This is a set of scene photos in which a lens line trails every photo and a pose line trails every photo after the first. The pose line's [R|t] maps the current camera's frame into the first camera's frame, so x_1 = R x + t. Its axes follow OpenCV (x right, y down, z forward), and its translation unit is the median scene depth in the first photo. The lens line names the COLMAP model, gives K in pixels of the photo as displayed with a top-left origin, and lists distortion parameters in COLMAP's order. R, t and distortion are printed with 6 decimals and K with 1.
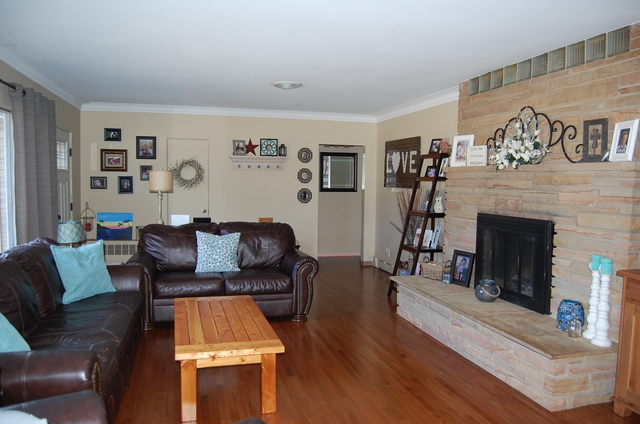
lens RADIAL K [[501.1, 0, 319.9], [0, 501.1, 216.8], [0, 0, 1]] dist [-0.086374, 0.019374]
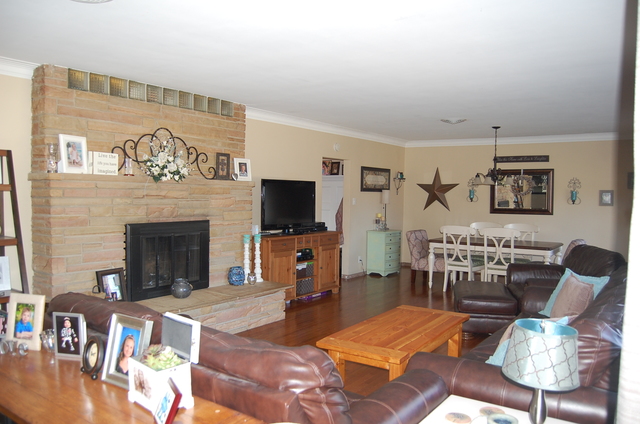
lens RADIAL K [[501.1, 0, 319.9], [0, 501.1, 216.8], [0, 0, 1]] dist [-0.086374, 0.019374]
pose [[-0.637330, -0.058220, 0.768389, -0.765463], [0.031730, 0.994313, 0.101656, -0.125128], [-0.769937, 0.089170, -0.631859, 1.524494]]
